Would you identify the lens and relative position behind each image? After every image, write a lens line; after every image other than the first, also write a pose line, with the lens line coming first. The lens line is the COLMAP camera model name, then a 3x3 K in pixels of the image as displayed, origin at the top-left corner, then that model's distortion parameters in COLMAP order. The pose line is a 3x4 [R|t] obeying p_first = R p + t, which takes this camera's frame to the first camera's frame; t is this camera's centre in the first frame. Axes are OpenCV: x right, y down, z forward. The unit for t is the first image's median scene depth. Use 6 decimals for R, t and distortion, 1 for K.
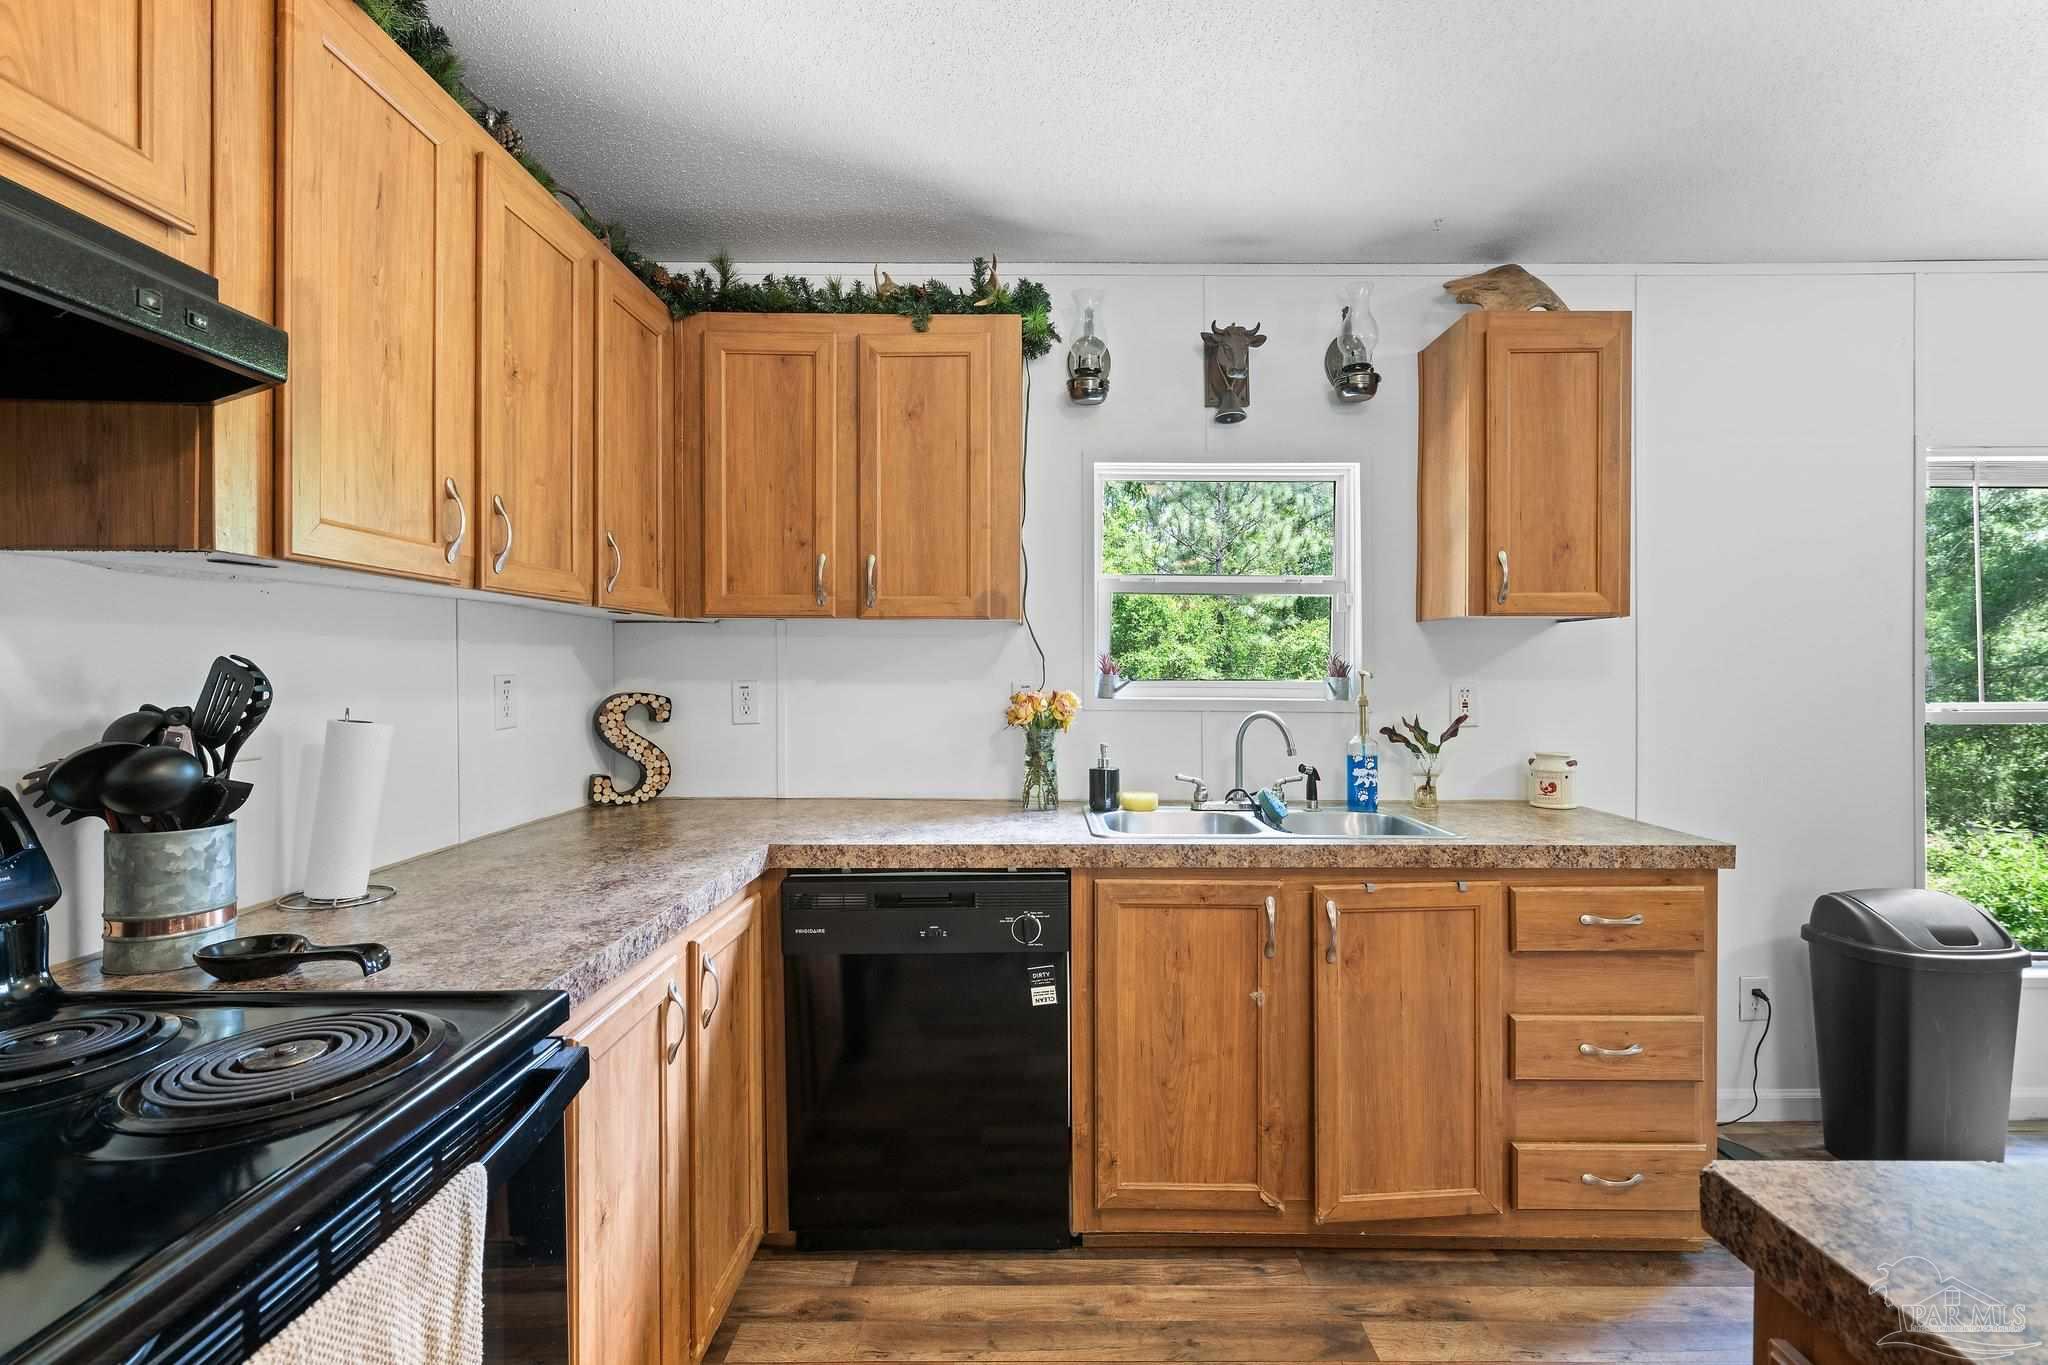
lens RADIAL K [[896.5, 0, 1036.9], [0, 896.5, 673.2], [0, 0, 1]] dist [-0.005967, 0.001740]
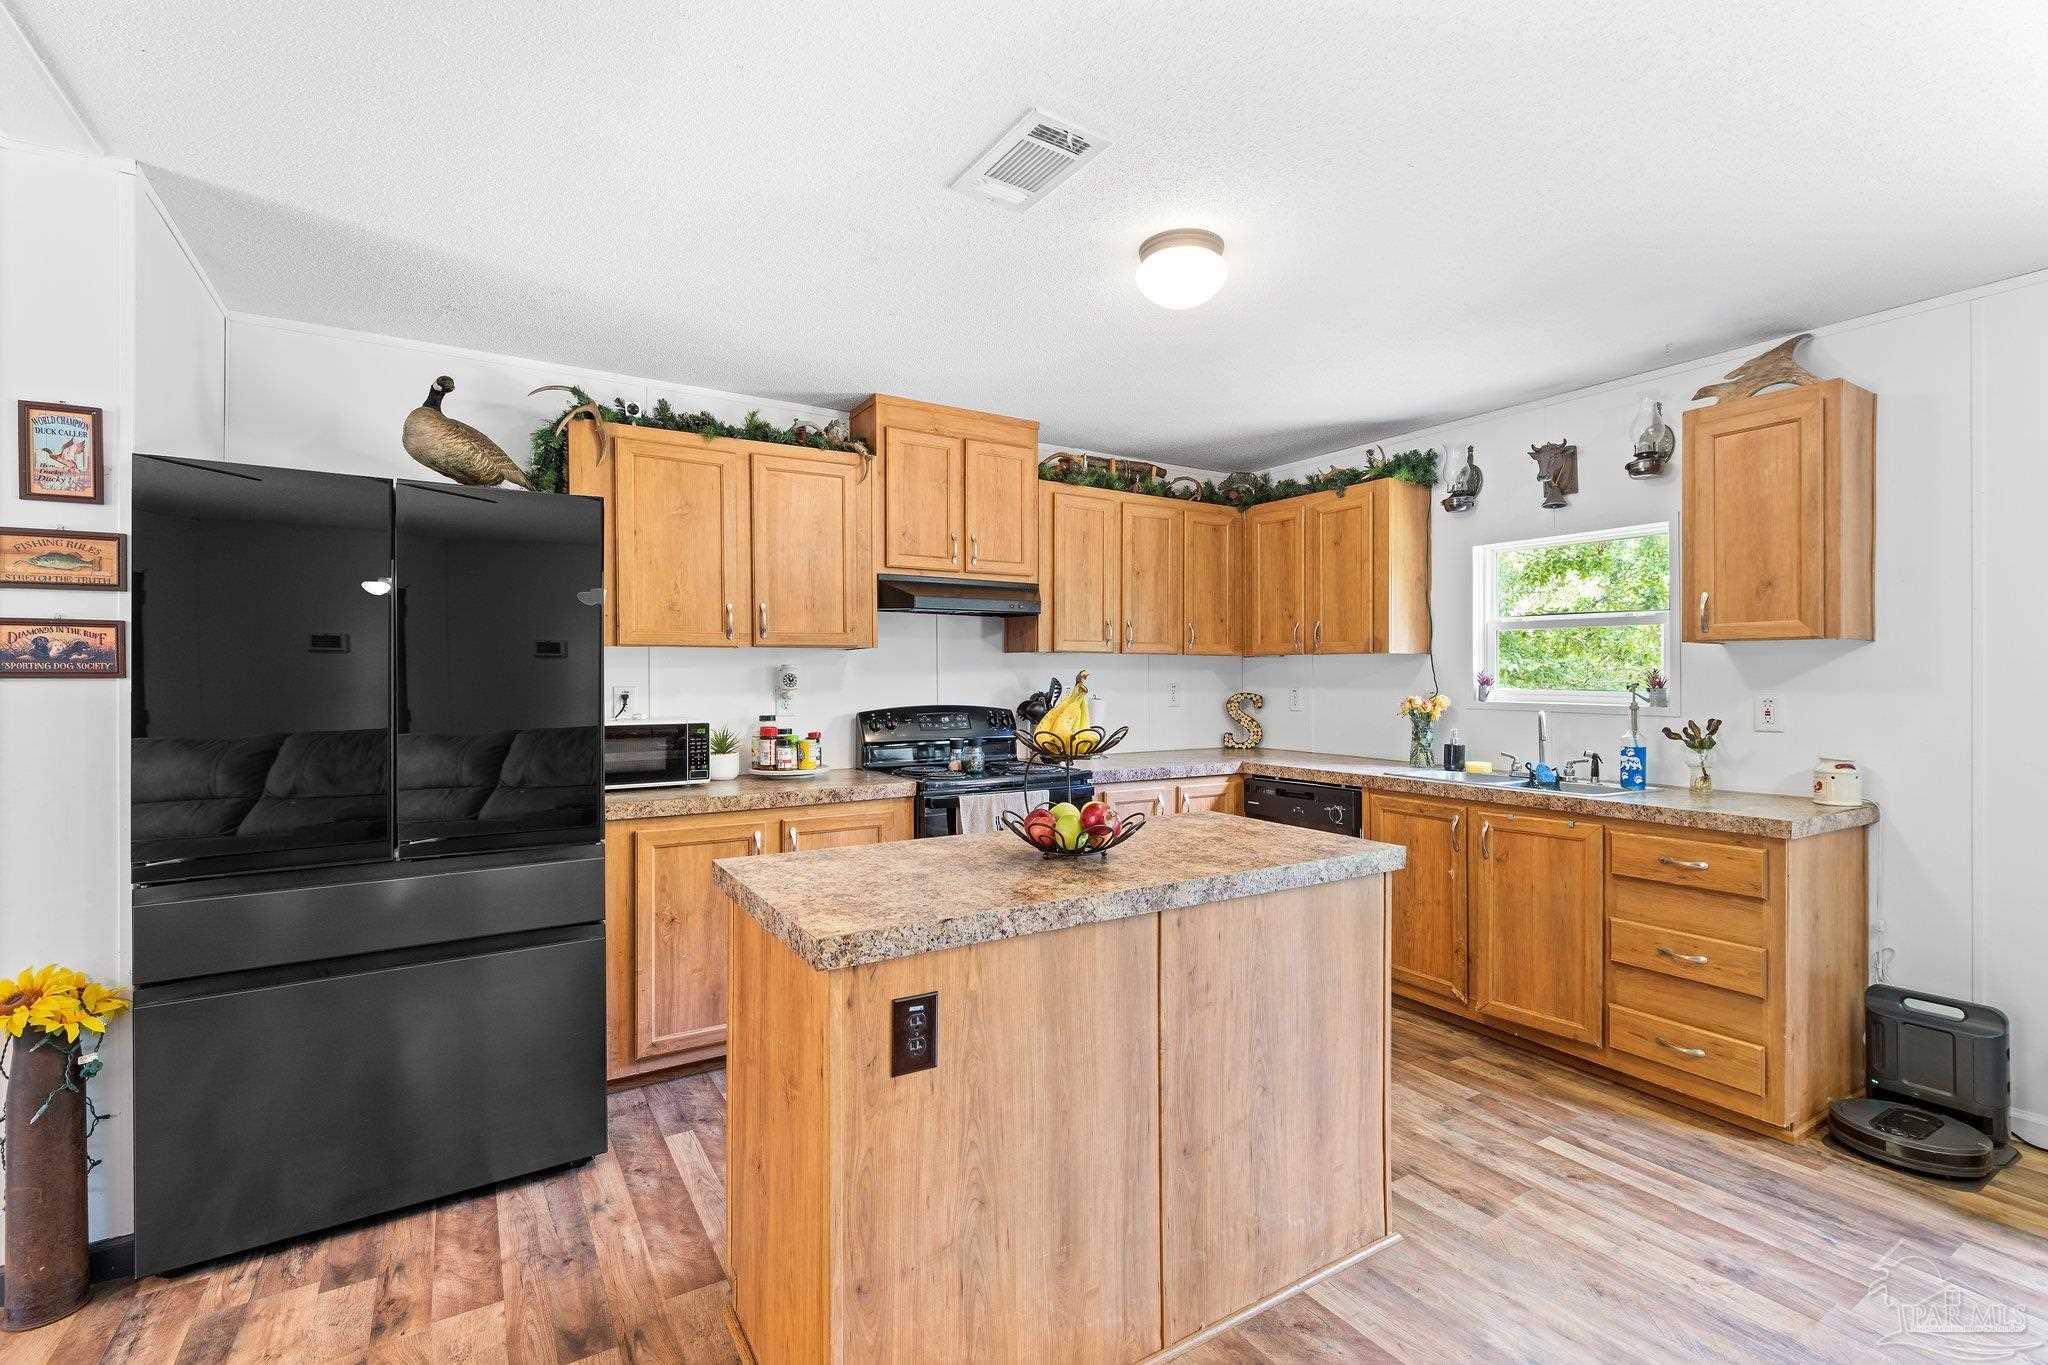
lens RADIAL K [[896.5, 0, 1029.5], [0, 896.5, 680.2], [0, 0, 1]] dist [-0.005967, 0.001740]
pose [[0.532387, 0.002209, -0.846498, 1.159777], [-0.004862, 0.999988, -0.000448, -0.003630], [0.846487, 0.004354, 0.532391, -0.550805]]
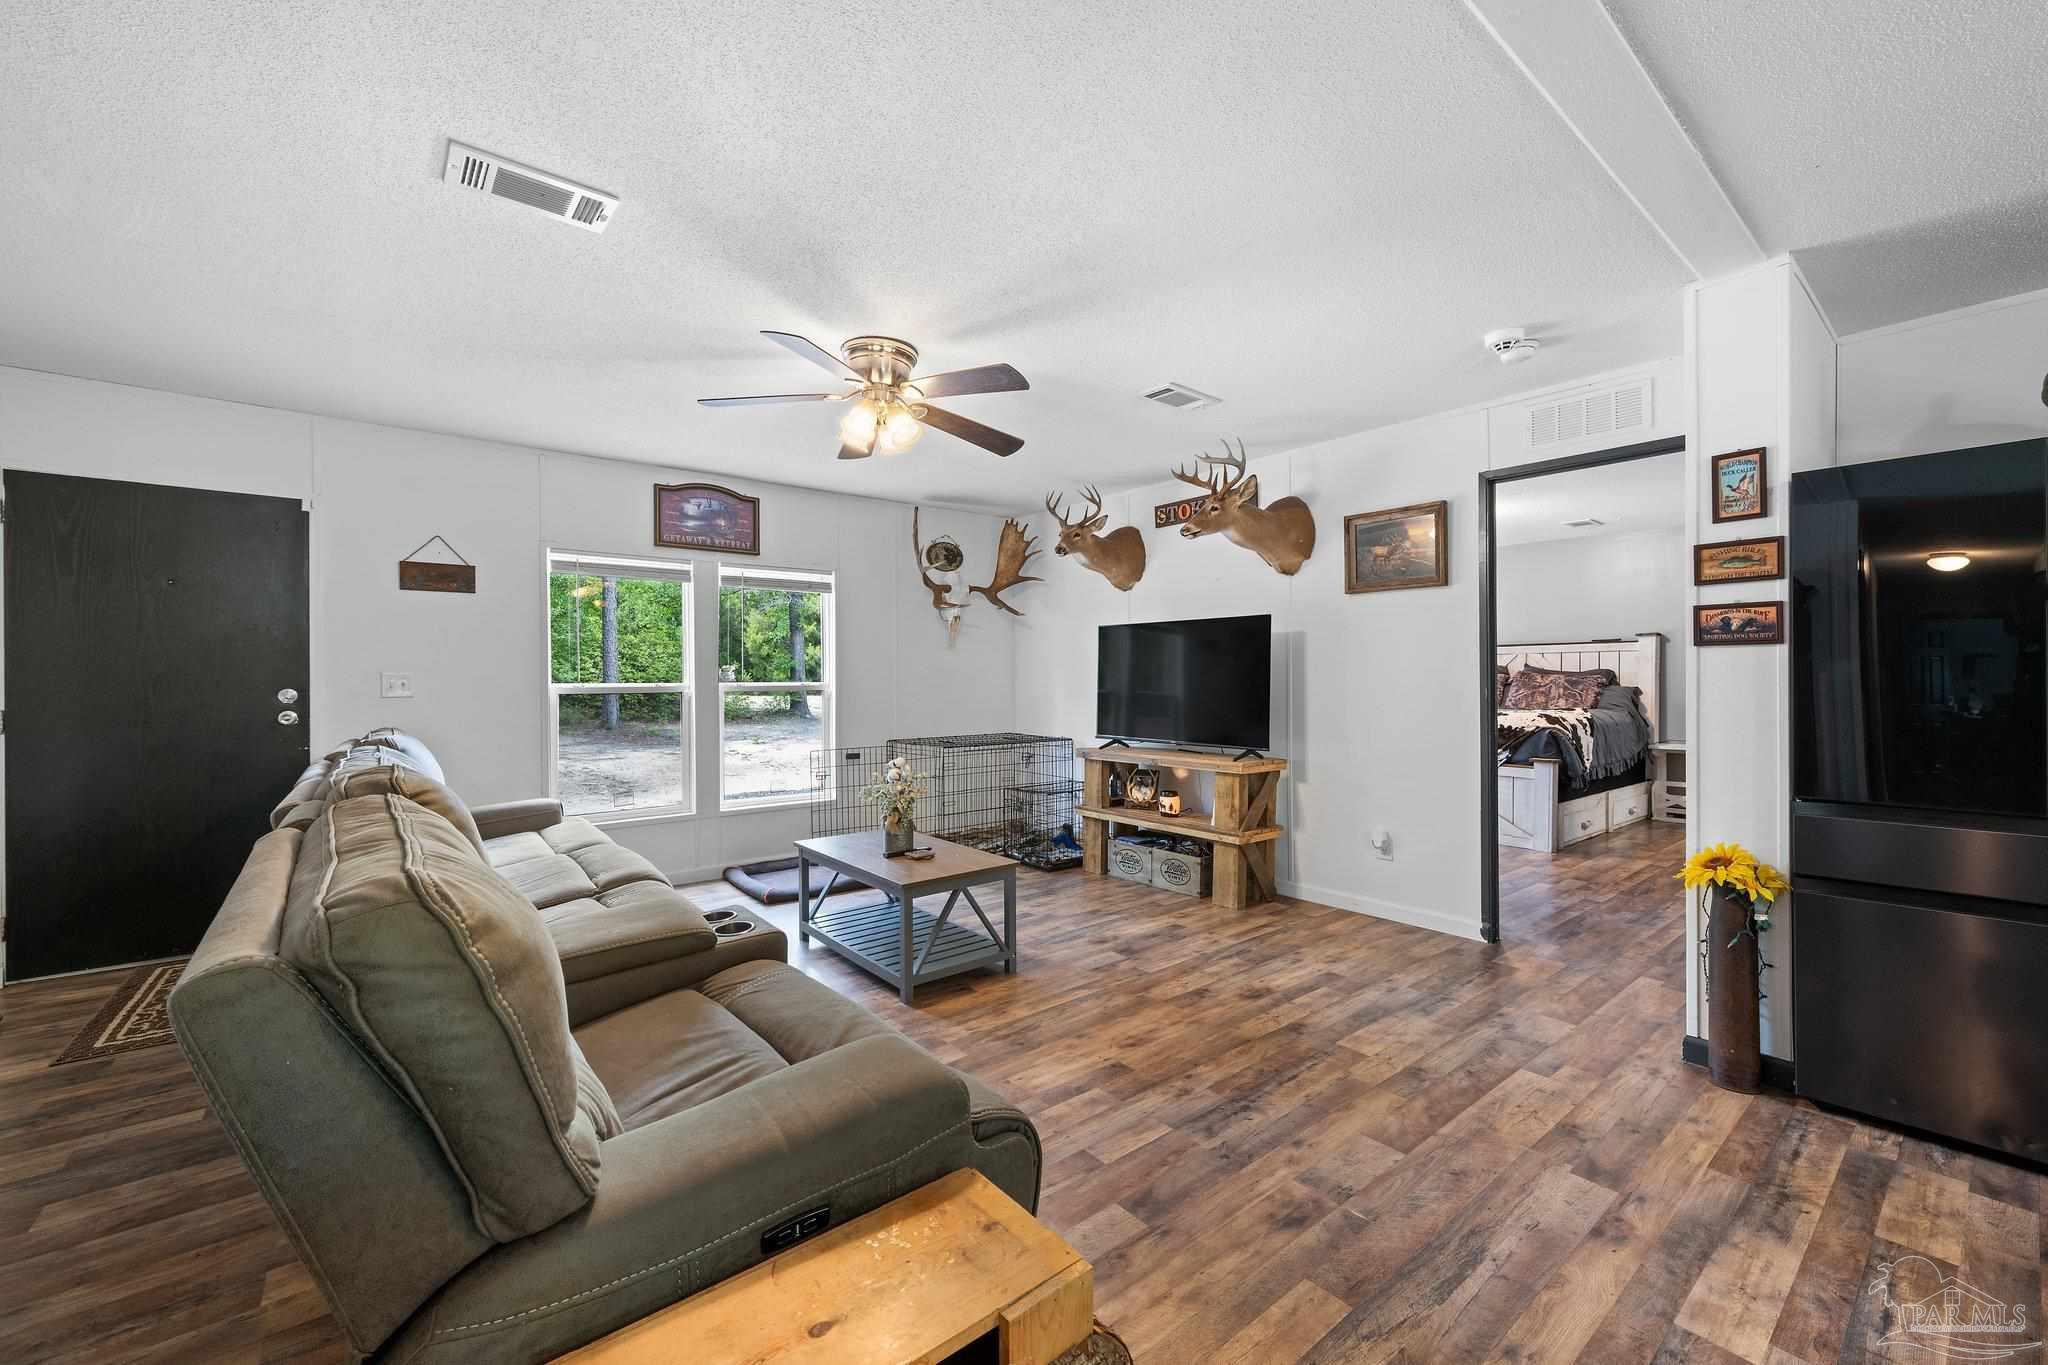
lens RADIAL K [[810.4, 0, 1035.8], [0, 810.4, 678.4], [0, 0, 1]] dist [0.006014, -0.001979]
pose [[-0.771907, 0.006384, -0.635704, 1.395913], [0.002799, 0.999974, 0.006644, 0.036401], [0.635730, 0.003349, -0.771904, -0.639606]]
